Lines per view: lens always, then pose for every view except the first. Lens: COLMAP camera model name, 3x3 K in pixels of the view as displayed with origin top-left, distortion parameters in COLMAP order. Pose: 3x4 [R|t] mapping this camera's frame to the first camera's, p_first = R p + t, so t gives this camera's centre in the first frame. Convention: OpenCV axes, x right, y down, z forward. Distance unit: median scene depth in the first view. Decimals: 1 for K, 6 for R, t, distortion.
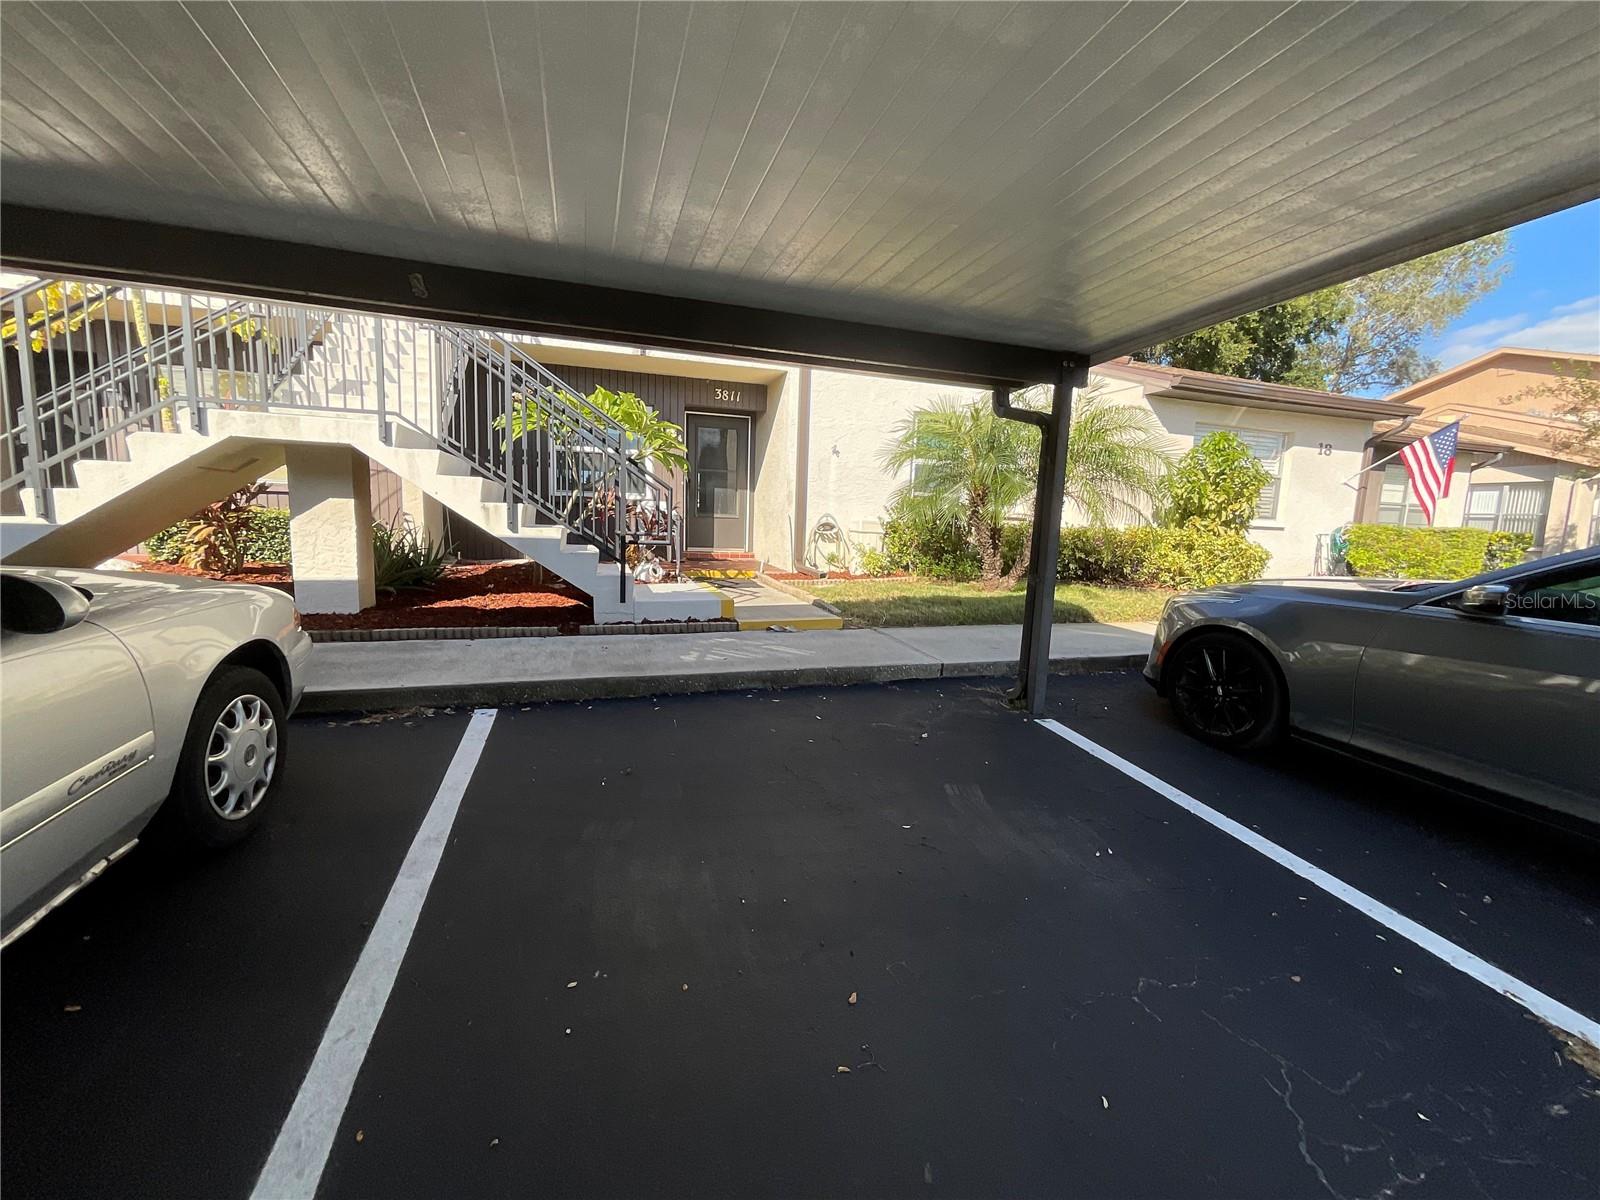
lens RADIAL K [[650.0, 0, 800.8], [0, 650.0, 603.6], [0, 0, 1]] dist [0.002226, 0.000307]
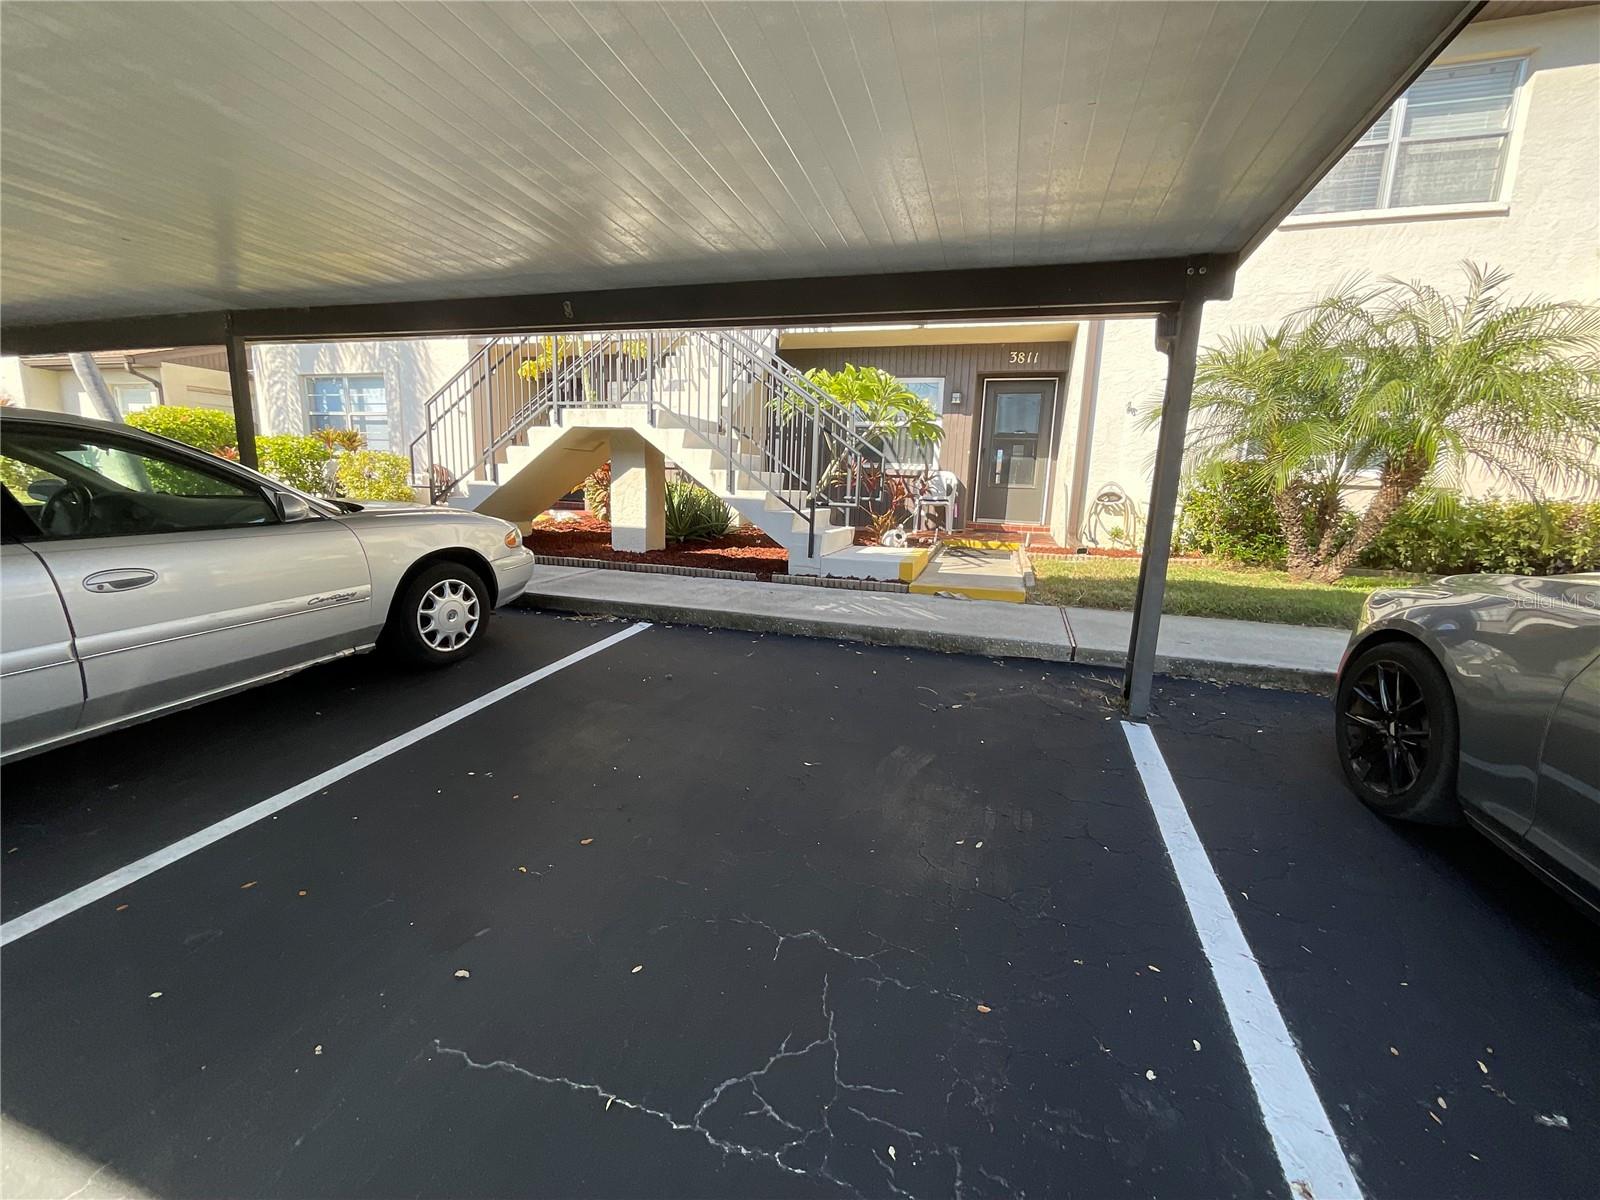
lens RADIAL K [[650.0, 0, 797.8], [0, 650.0, 602.7], [0, 0, 1]] dist [0.002226, 0.000307]
pose [[0.808999, 0.102281, -0.578843, 0.362407], [-0.083829, 0.994755, 0.058611, 0.011976], [0.581802, 0.001108, 0.813330, 0.069574]]
